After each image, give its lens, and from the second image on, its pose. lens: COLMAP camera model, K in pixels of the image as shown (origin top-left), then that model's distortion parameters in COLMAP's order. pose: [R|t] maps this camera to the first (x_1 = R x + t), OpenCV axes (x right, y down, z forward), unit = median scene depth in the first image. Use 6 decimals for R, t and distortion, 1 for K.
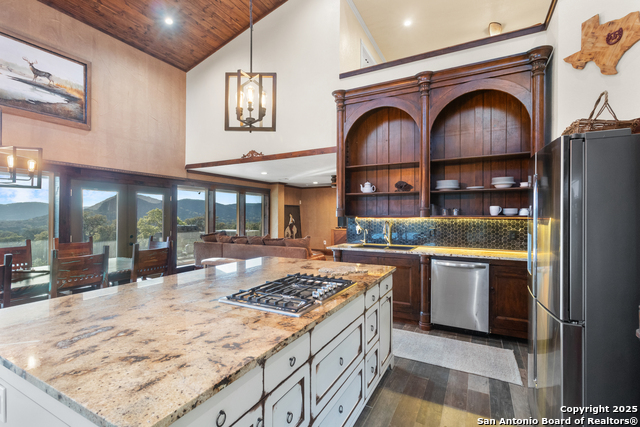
lens RADIAL K [[300.3, 0, 316.3], [0, 300.3, 214.8], [0, 0, 1]] dist [0.001675, 0.000474]
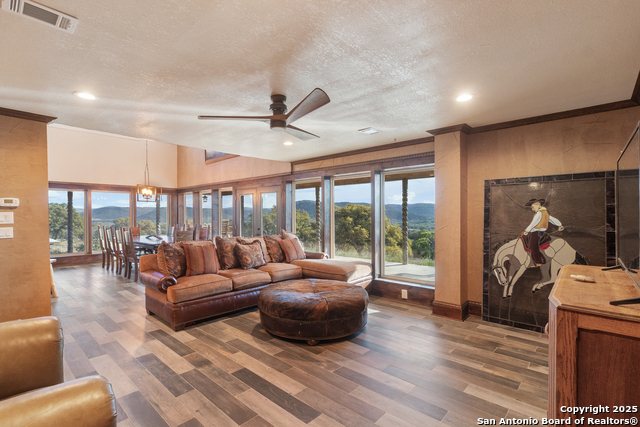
lens RADIAL K [[300.3, 0, 317.6], [0, 300.3, 216.9], [0, 0, 1]] dist [0.001675, 0.000474]
pose [[-0.241883, 0.006998, -0.970280, 0.695634], [0.007910, 0.999955, 0.005240, 0.025372], [0.970273, -0.006408, -0.241927, 2.056584]]
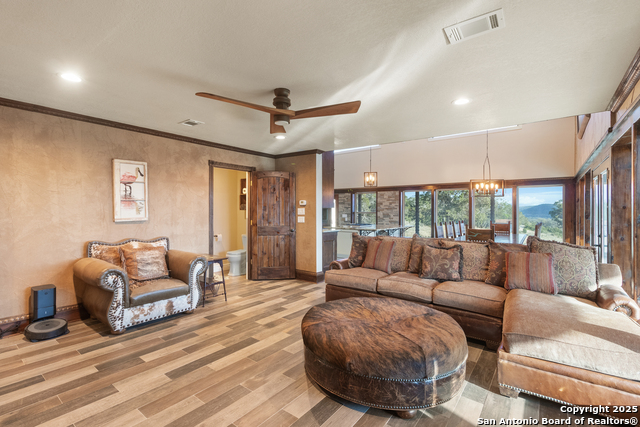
lens RADIAL K [[300.3, 0, 317.7], [0, 300.3, 211.5], [0, 0, 1]] dist [0.001675, 0.000474]
pose [[-0.987615, -0.006851, 0.156750, -0.056332], [-0.007347, 0.999970, -0.002582, 0.028729], [-0.156727, -0.003702, -0.987635, 2.422142]]
